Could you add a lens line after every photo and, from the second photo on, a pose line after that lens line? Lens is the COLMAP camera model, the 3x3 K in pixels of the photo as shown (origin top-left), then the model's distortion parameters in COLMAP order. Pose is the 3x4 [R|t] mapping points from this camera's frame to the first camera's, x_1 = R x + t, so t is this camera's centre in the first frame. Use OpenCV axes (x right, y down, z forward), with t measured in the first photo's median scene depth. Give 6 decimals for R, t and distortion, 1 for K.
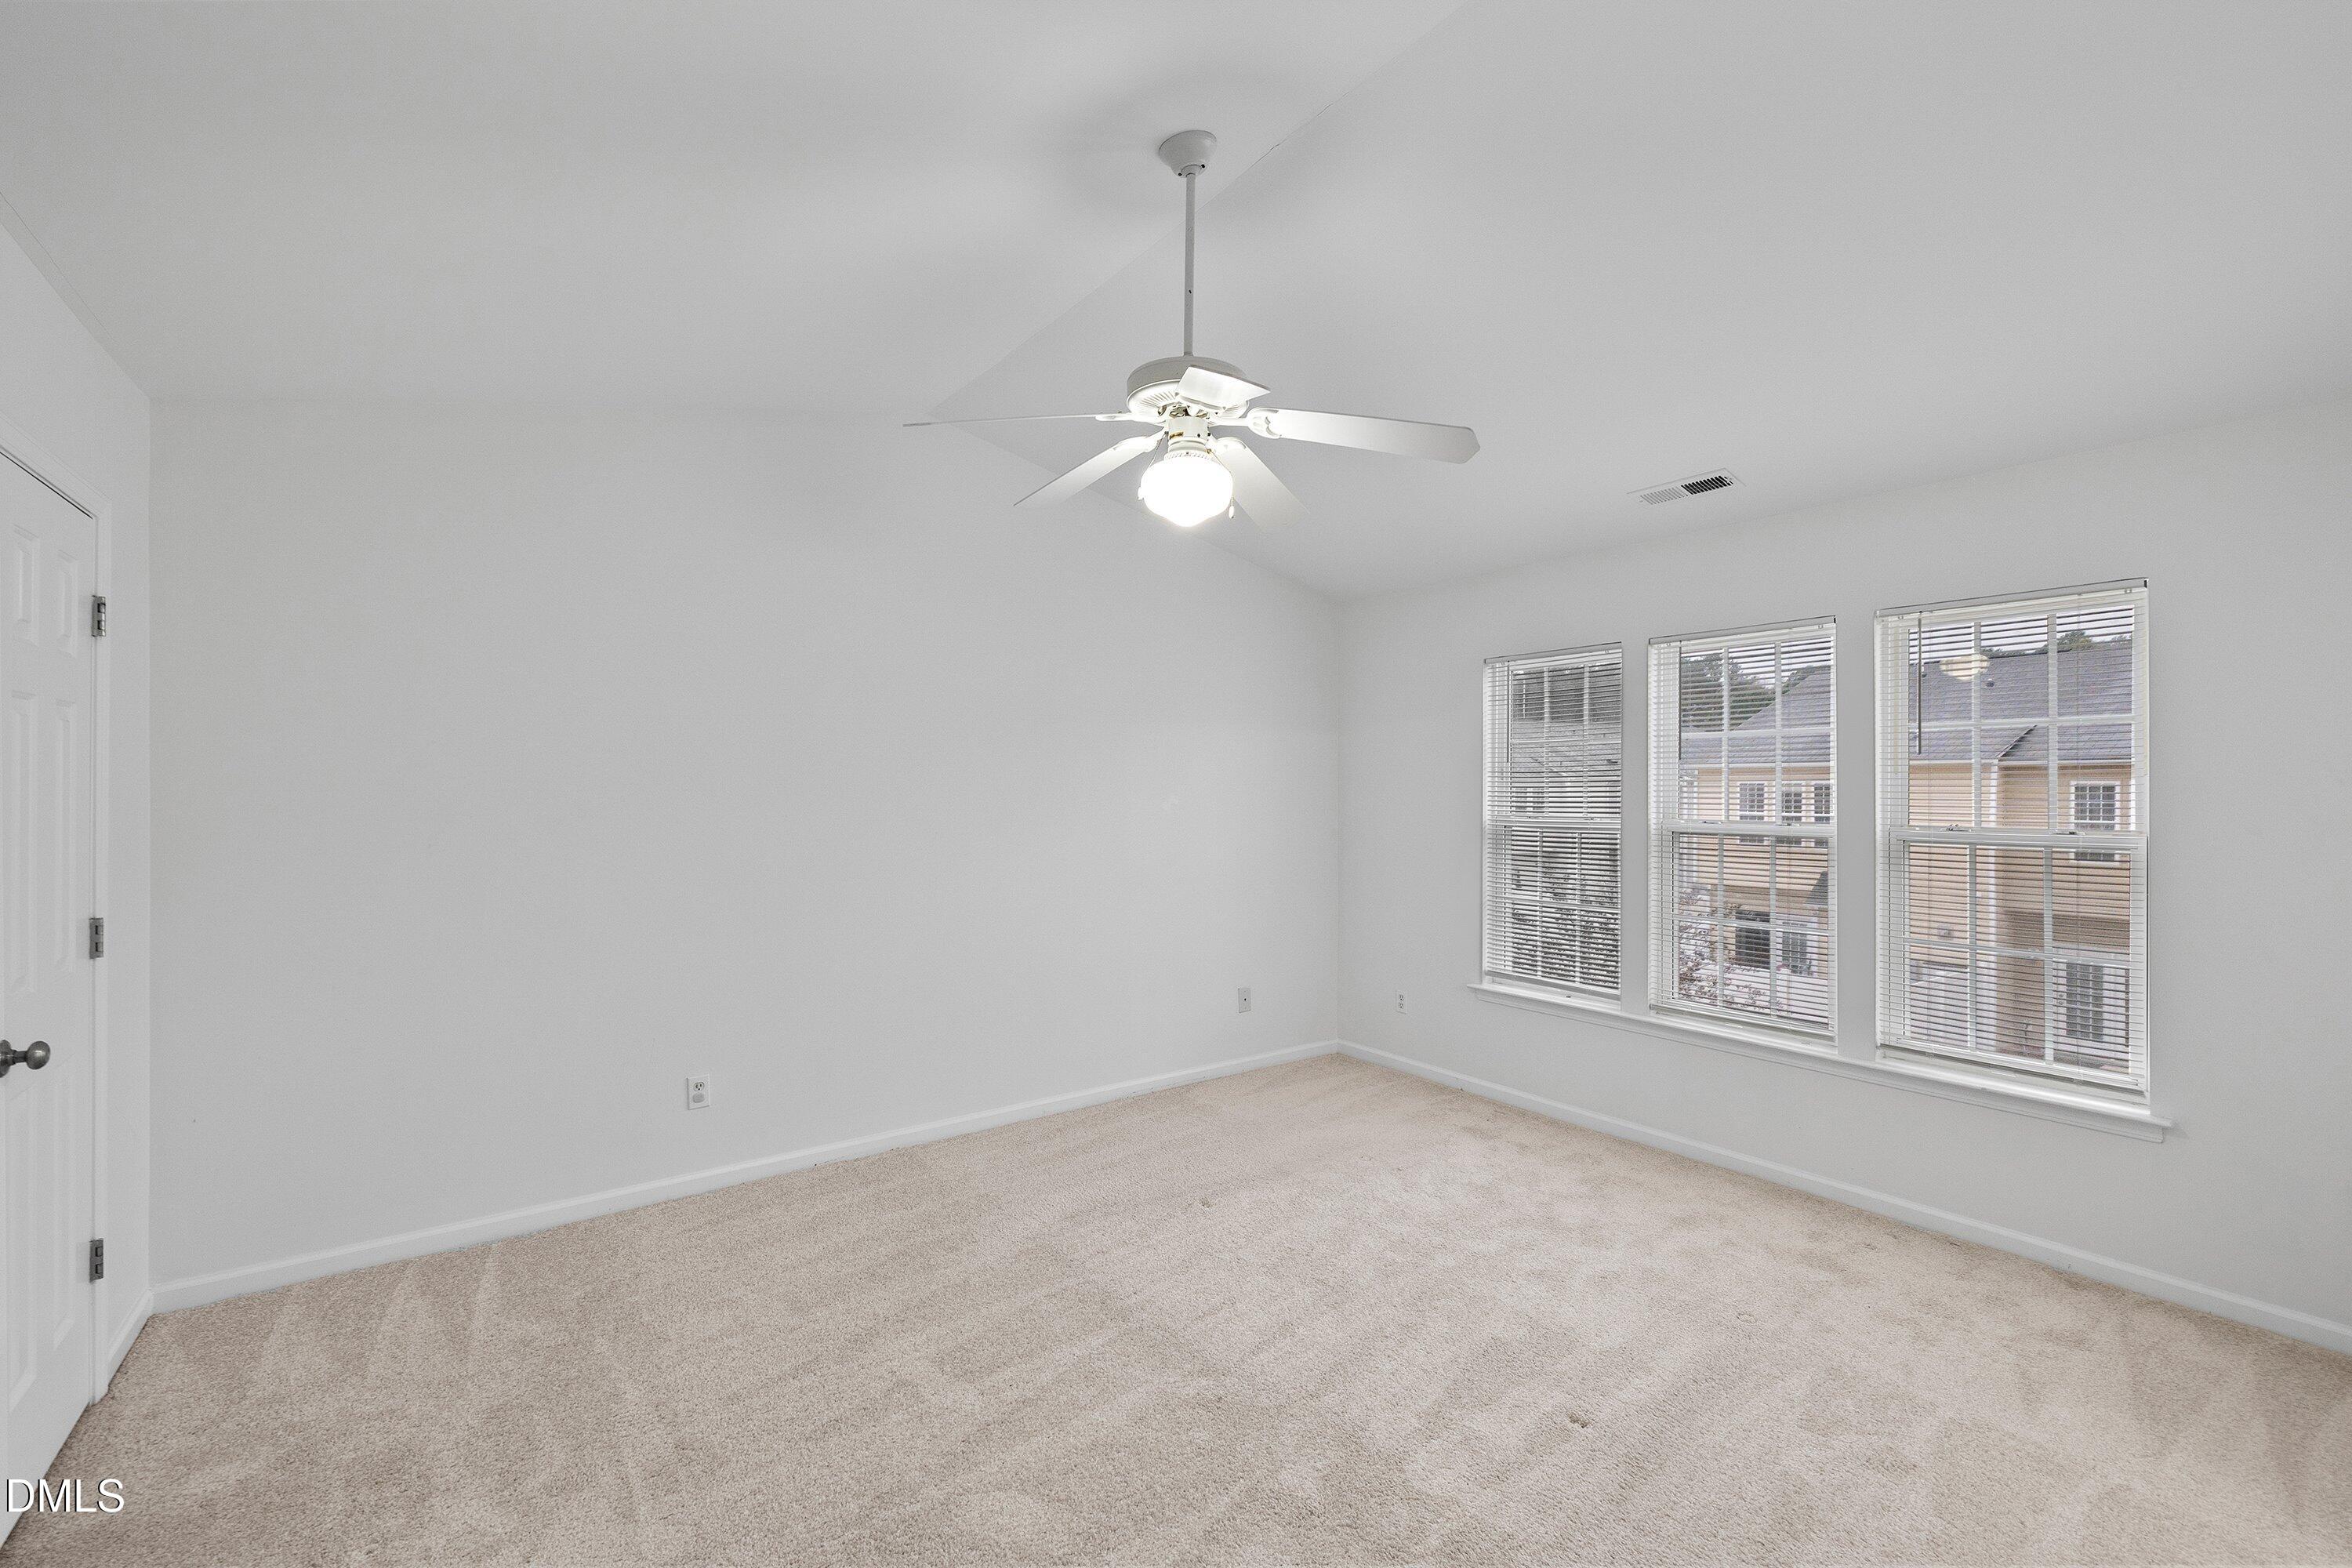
lens RADIAL K [[986.7, 0, 1176.0], [0, 986.7, 784.0], [0, 0, 1]] dist [0.000200, -0.000114]
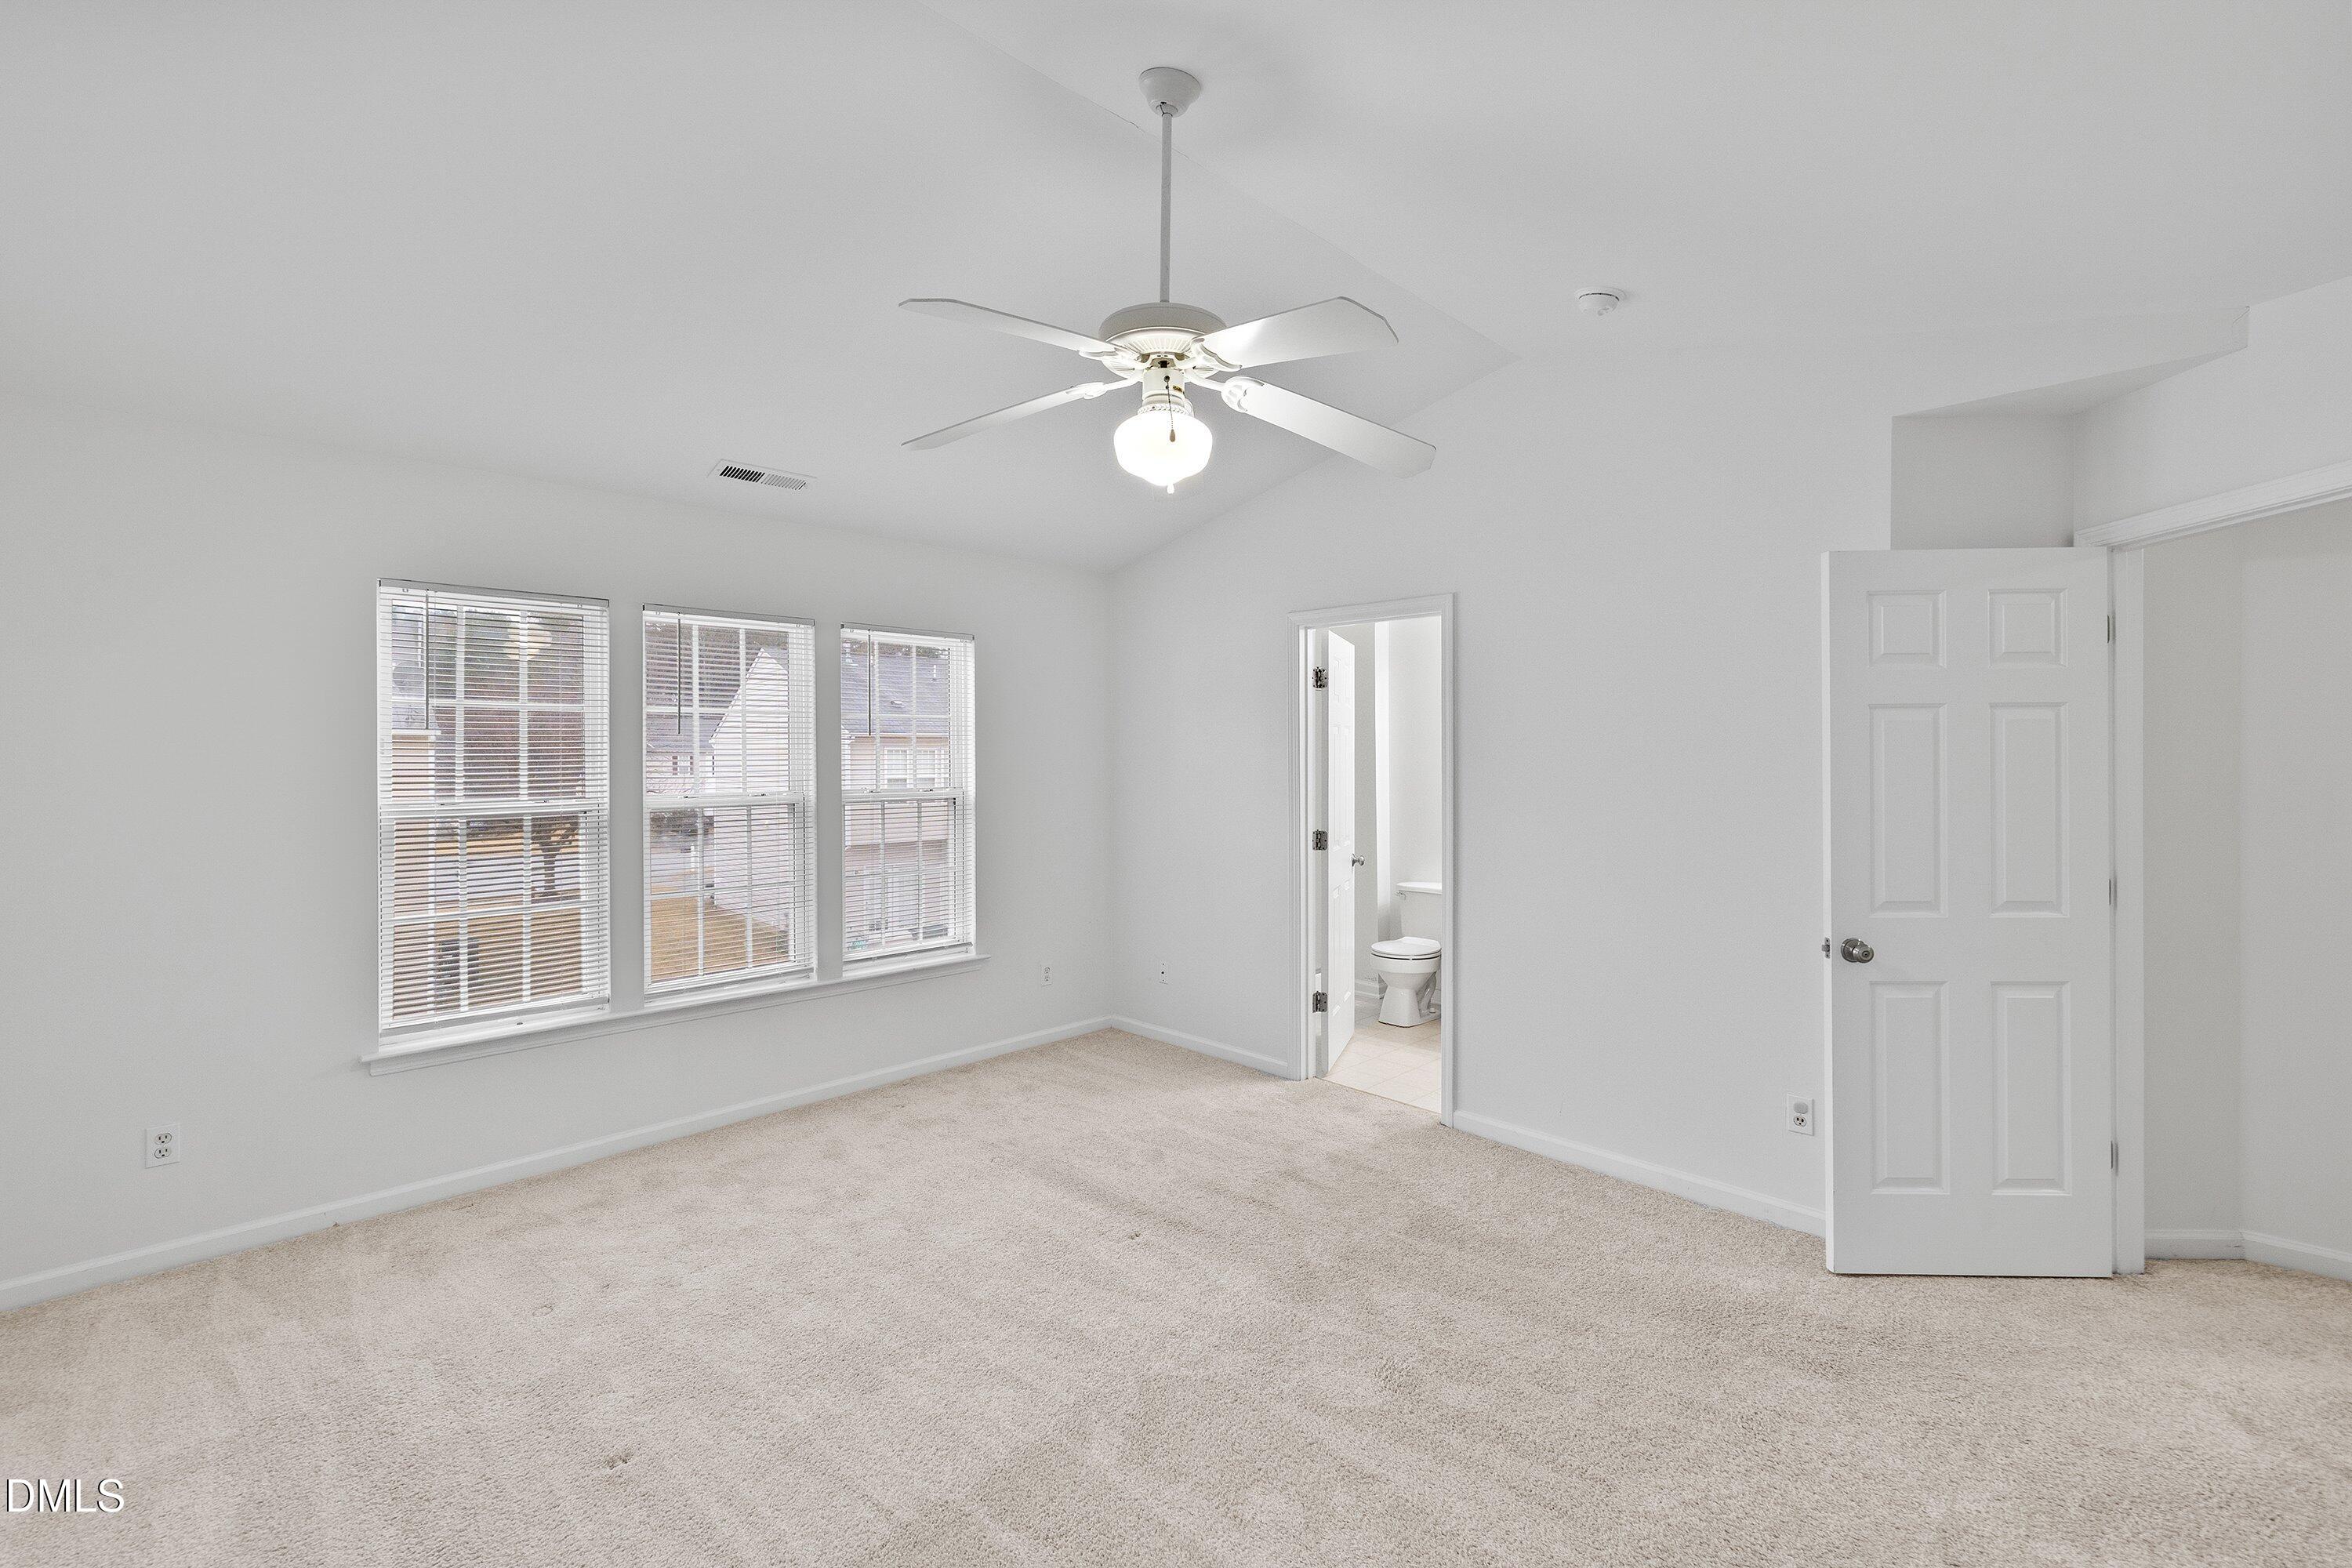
lens RADIAL K [[1000.6, 0, 1168.6], [0, 1000.6, 753.4], [0, 0, 1]] dist [0.000318, 0.000052]
pose [[-0.145988, 0.005231, 0.989272, -0.647713], [0.000593, 0.999986, -0.005201, -0.000388], [-0.989286, -0.000173, -0.145990, 0.790445]]
